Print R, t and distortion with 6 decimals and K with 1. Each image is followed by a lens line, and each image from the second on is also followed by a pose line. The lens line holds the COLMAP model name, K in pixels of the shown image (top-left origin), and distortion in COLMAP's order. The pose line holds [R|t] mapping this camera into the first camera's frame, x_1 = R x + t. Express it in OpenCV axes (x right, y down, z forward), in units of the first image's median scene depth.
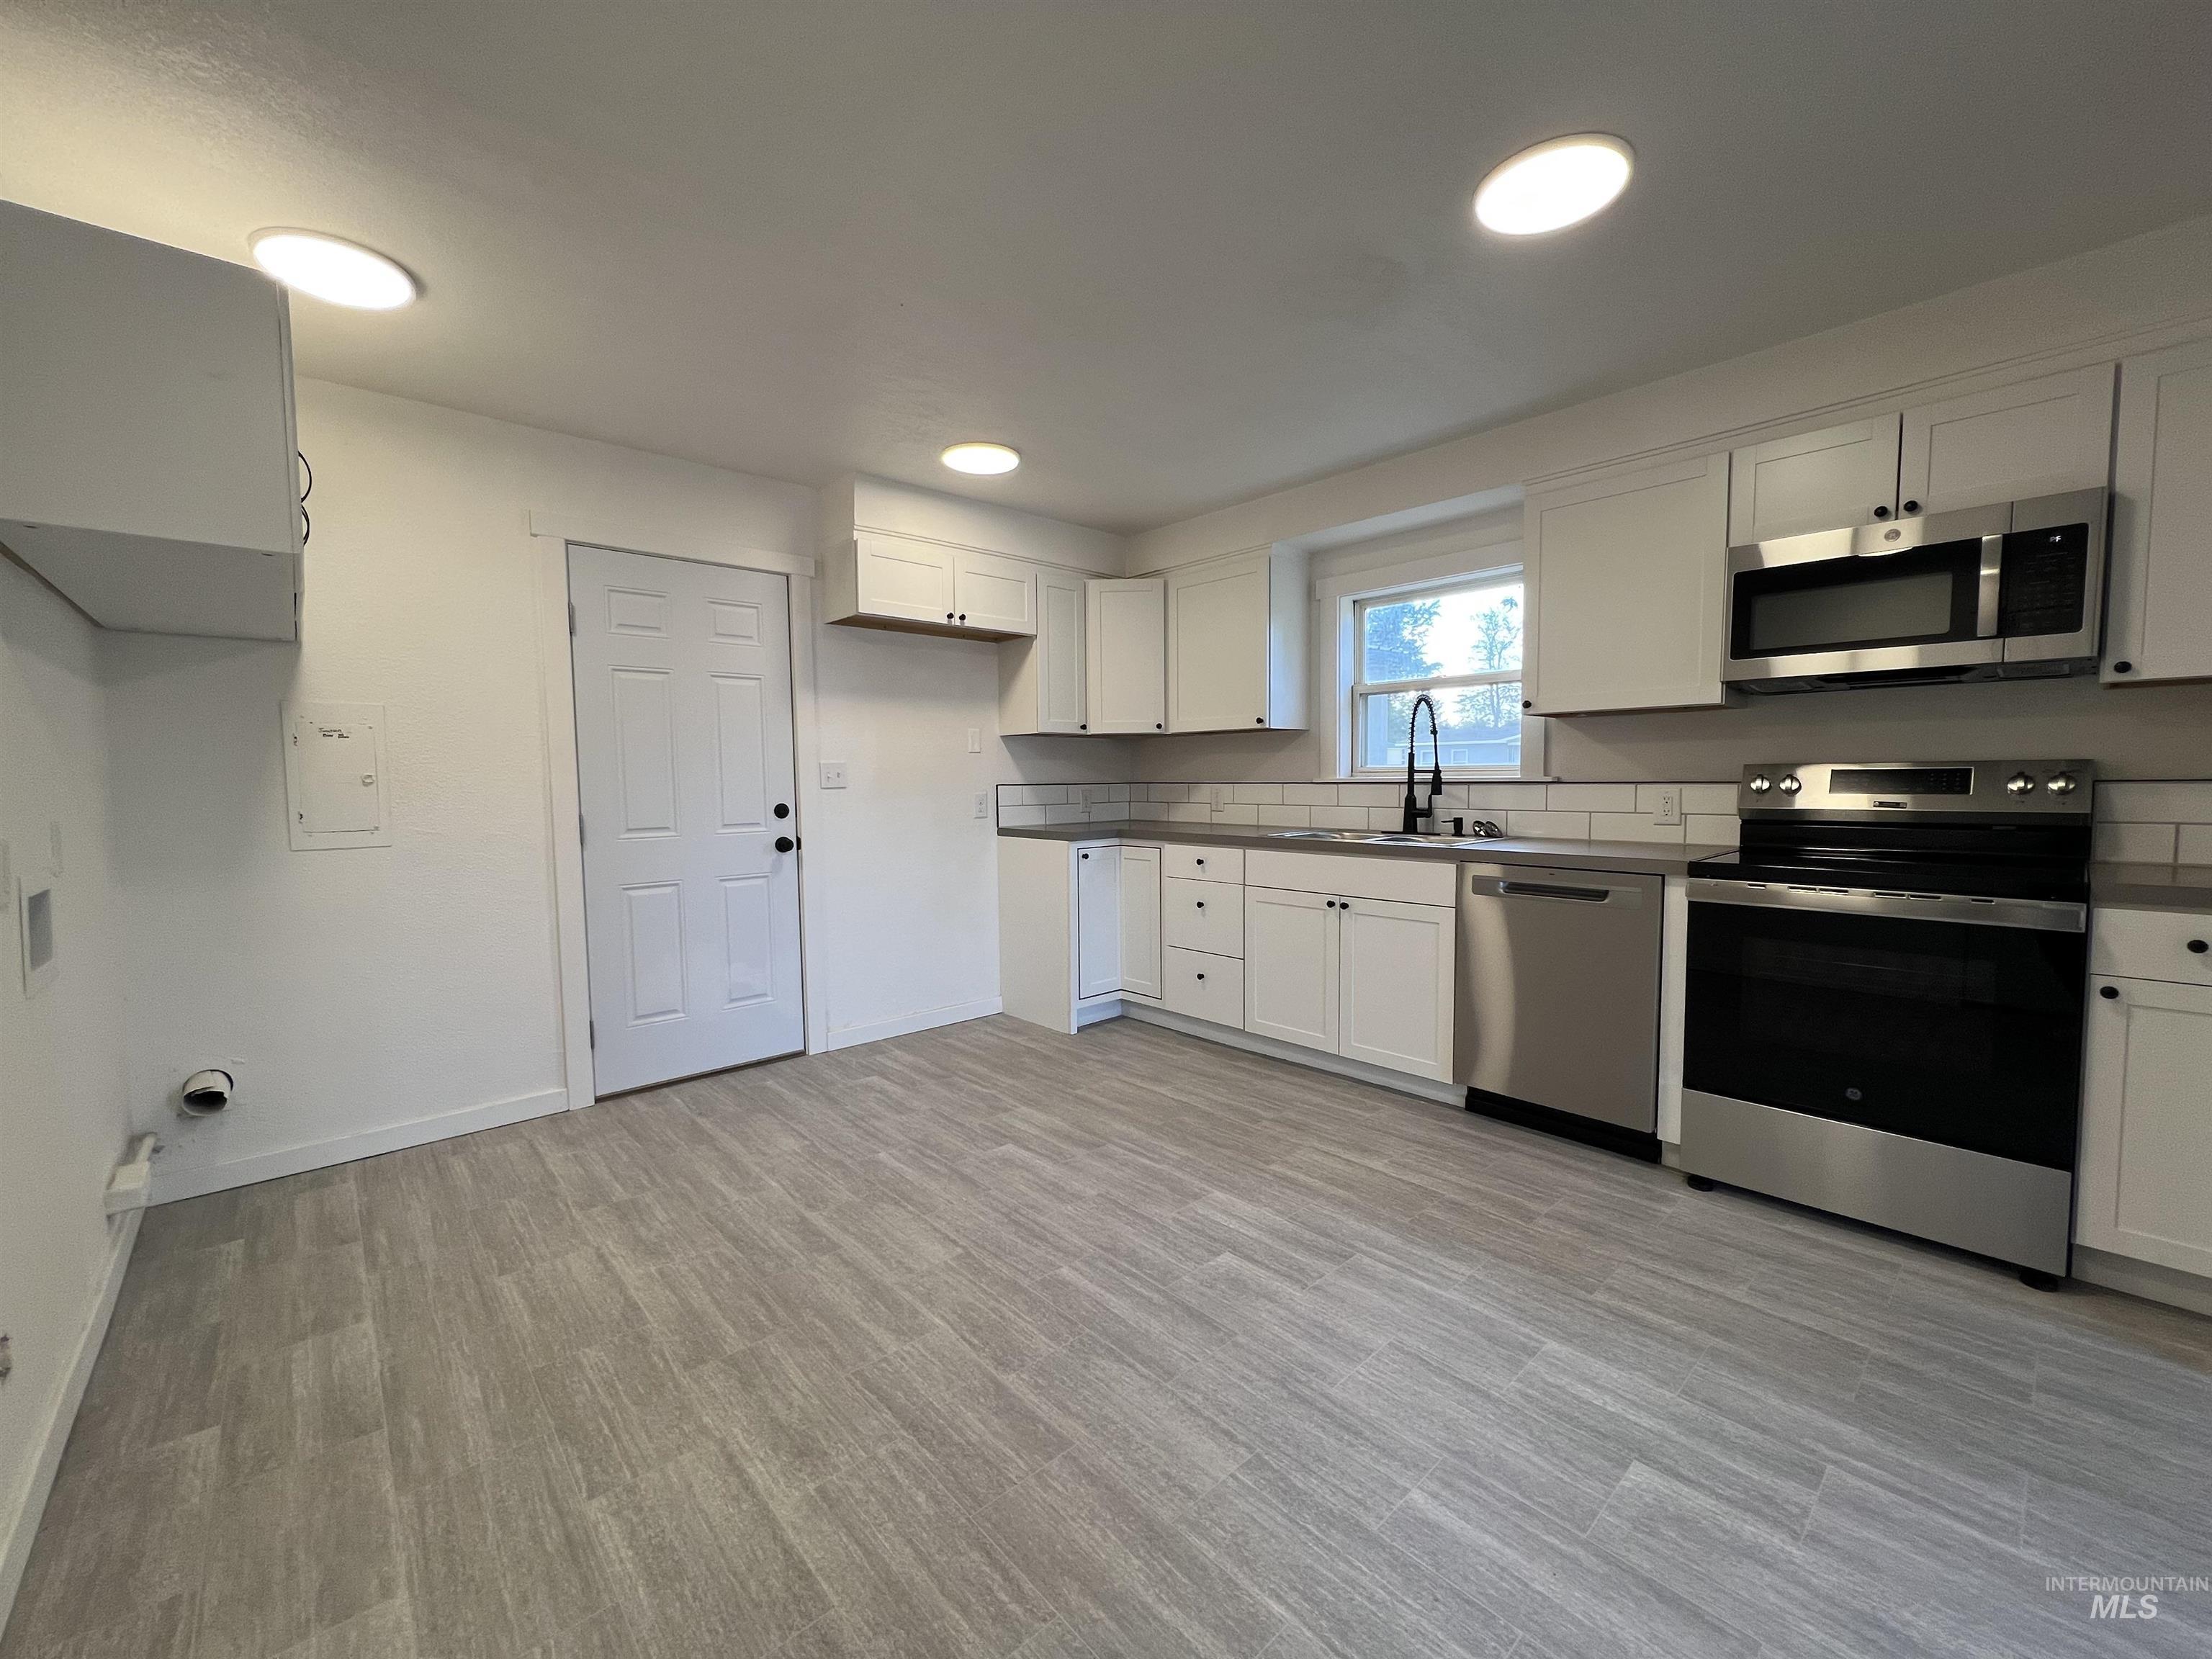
lens RADIAL K [[886.2, 0, 1103.3], [0, 886.2, 829.2], [0, 0, 1]] dist [0.000815, 0.000370]
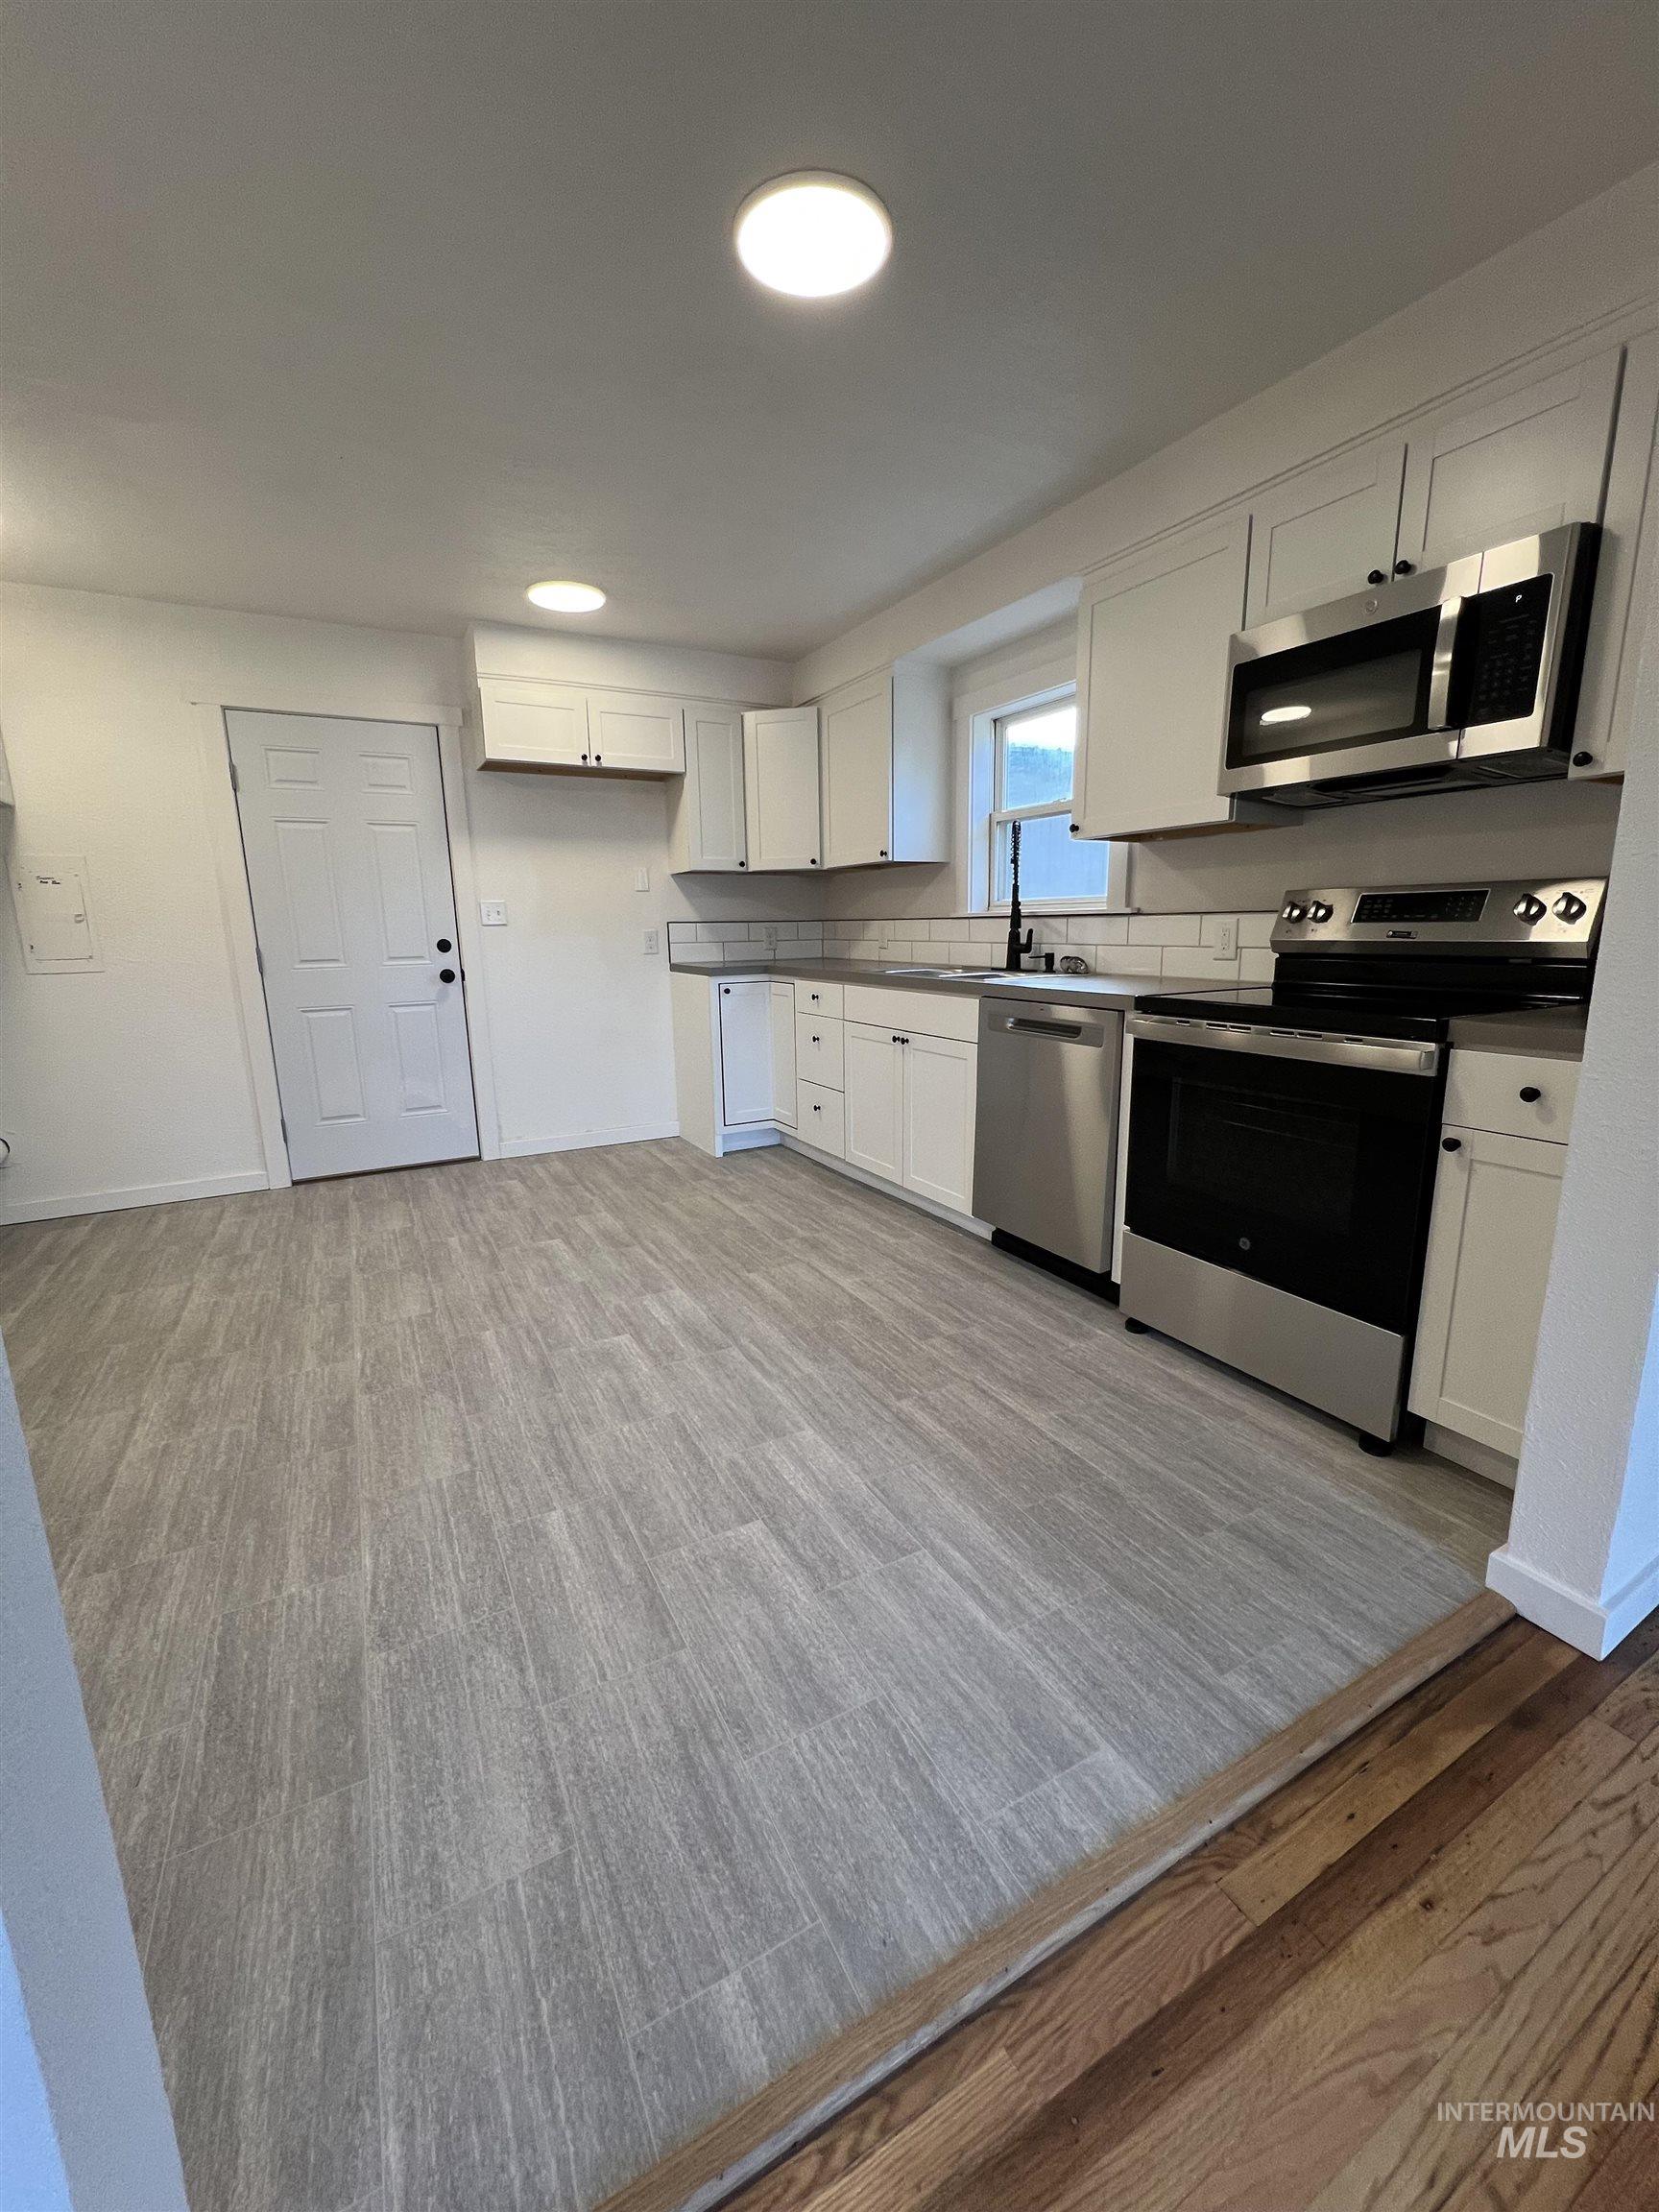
lens RADIAL K [[886.2, 0, 829.5], [0, 886.2, 1101.1], [0, 0, 1]] dist [0.000815, 0.000370]
pose [[0.971774, 0.041444, -0.232244, 0.510285], [-0.008179, 0.989775, 0.142403, 0.013886], [0.235772, -0.136484, 0.962177, 0.006062]]
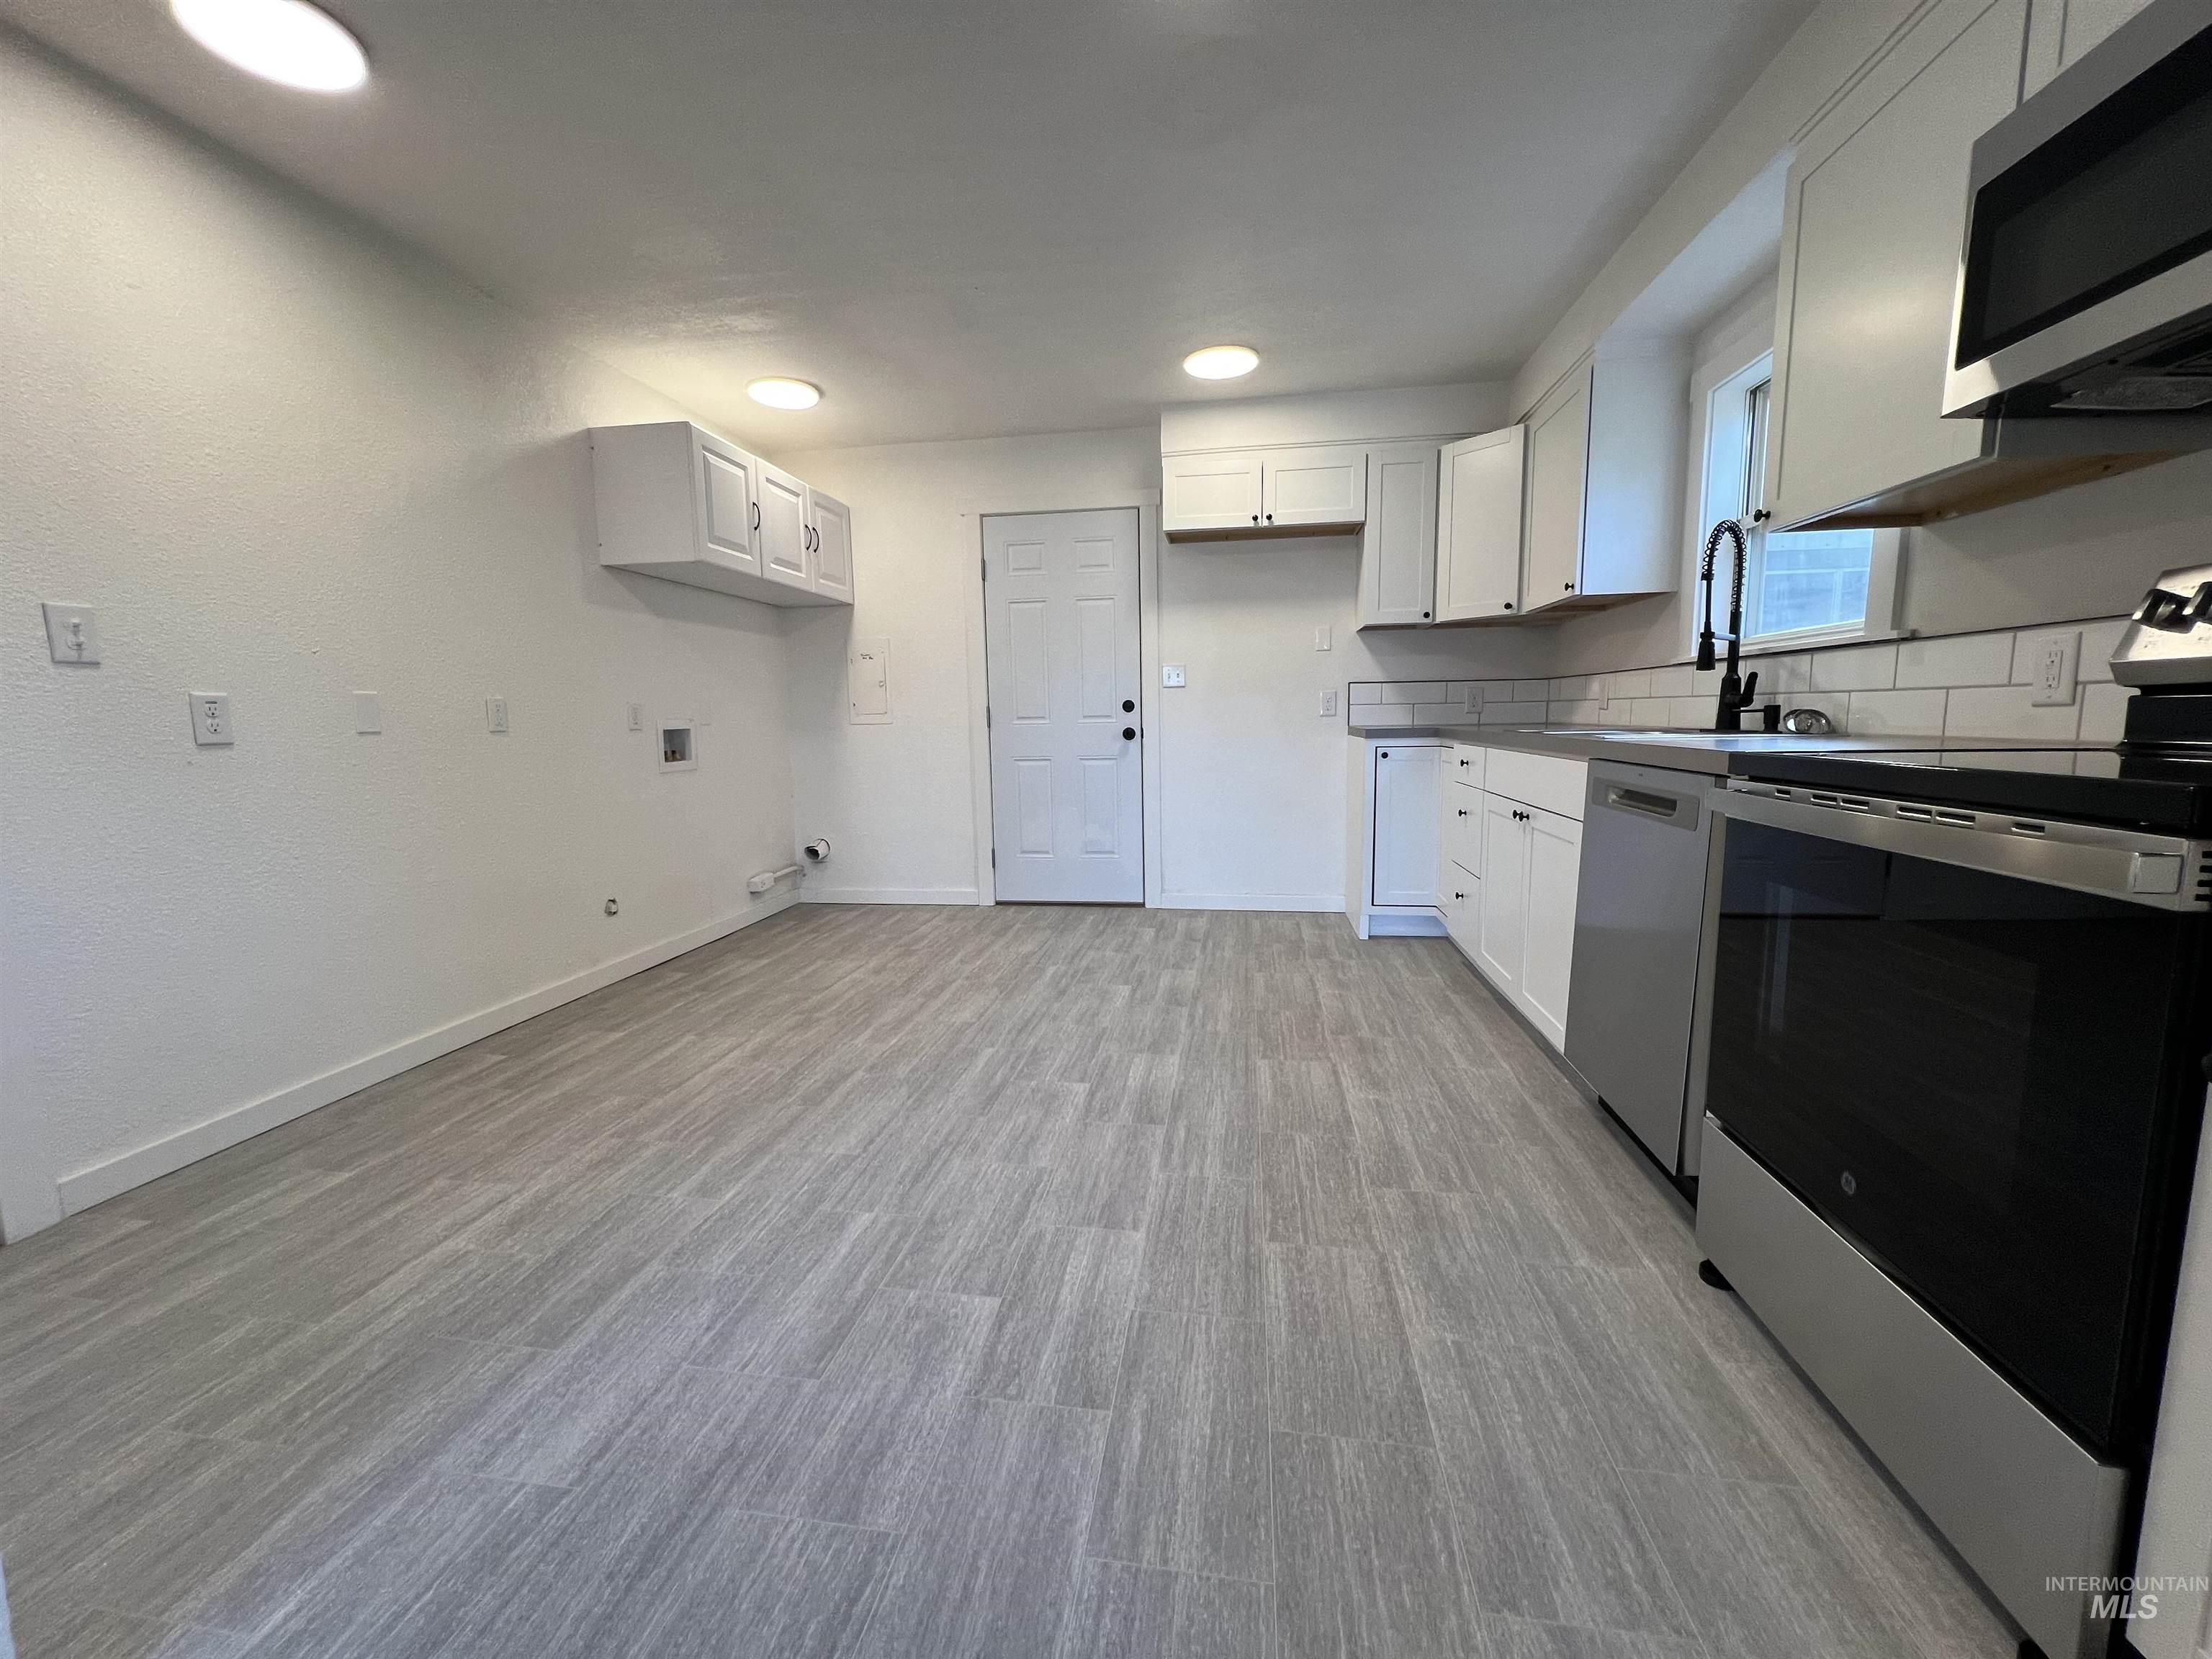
lens RADIAL K [[886.2, 0, 1102.3], [0, 886.2, 829.9], [0, 0, 1]] dist [0.000815, 0.000370]
pose [[0.626688, 0.099412, -0.772903, 0.775522], [-0.035633, 0.994448, 0.099015, 0.040077], [0.778455, -0.034510, 0.626751, 0.260388]]
